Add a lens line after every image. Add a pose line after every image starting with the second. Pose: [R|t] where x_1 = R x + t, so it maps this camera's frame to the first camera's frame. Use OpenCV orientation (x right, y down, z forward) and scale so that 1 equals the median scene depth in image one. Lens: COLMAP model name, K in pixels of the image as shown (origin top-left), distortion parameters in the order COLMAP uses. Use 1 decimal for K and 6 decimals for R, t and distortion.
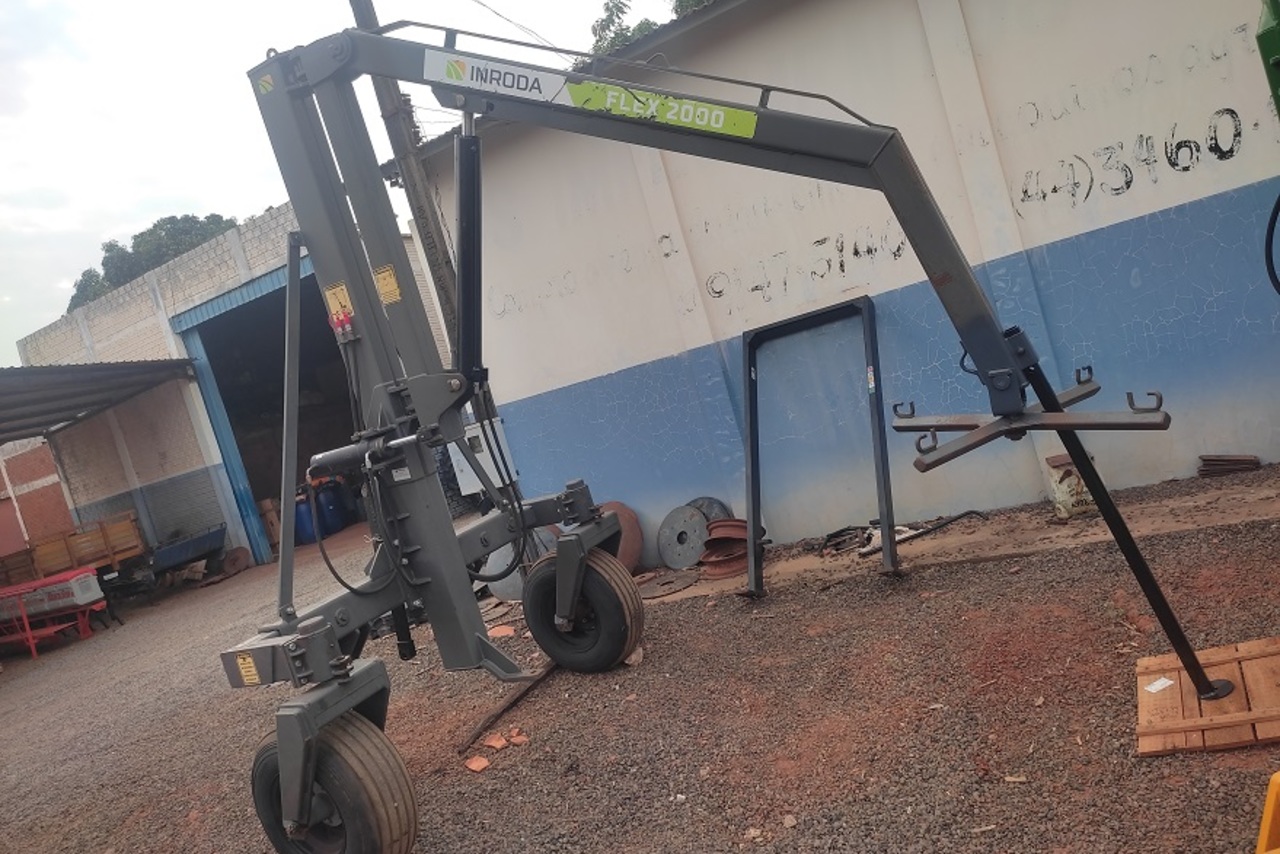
lens RADIAL K [[950.5, 0, 640.0], [0, 950.5, 427.0], [0, 0, 1]] dist [0.059024, -0.064316]
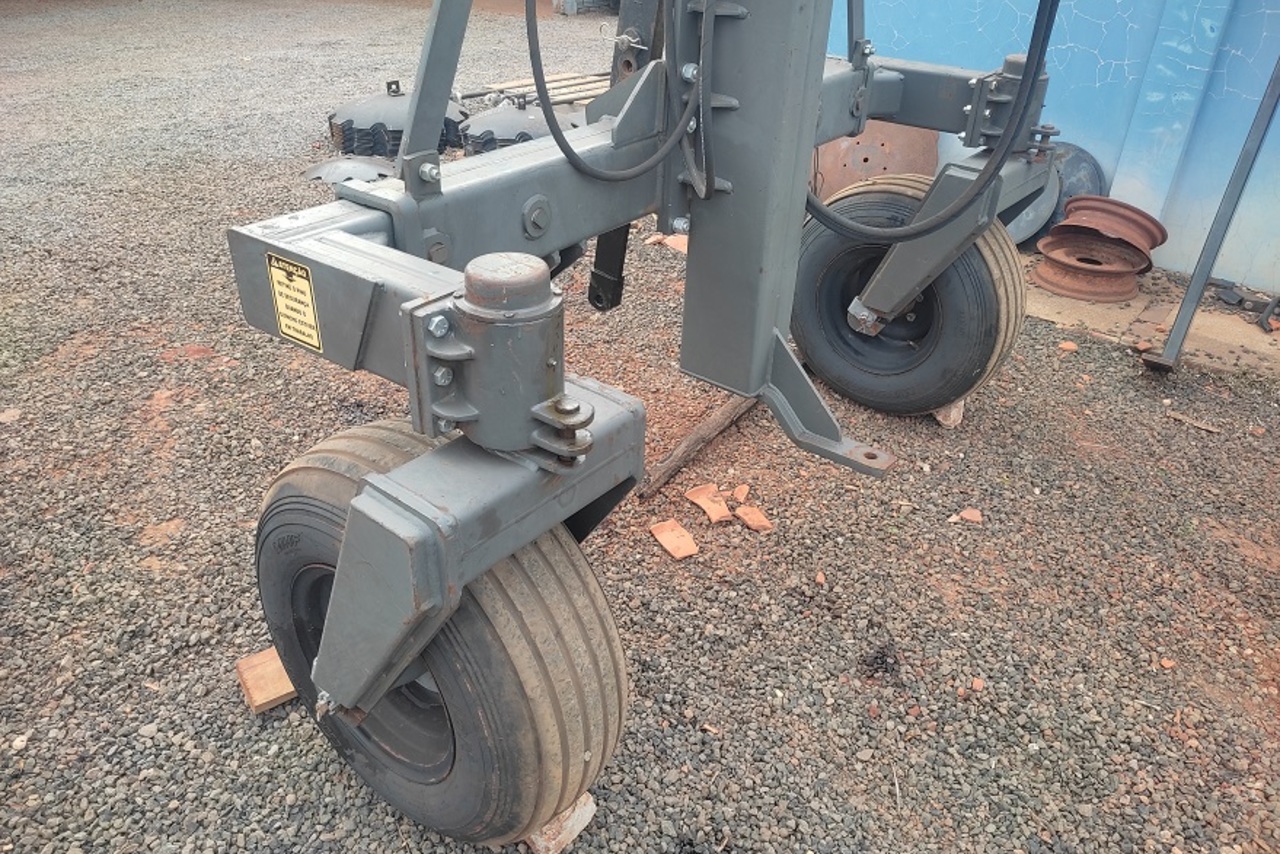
lens RADIAL K [[950.5, 0, 640.0], [0, 950.5, 427.0], [0, 0, 1]] dist [0.059024, -0.064316]
pose [[0.937843, 0.343635, 0.048633, -0.169948], [-0.329437, 0.837359, 0.436236, 0.053494], [0.109183, -0.425142, 0.898517, 0.395492]]
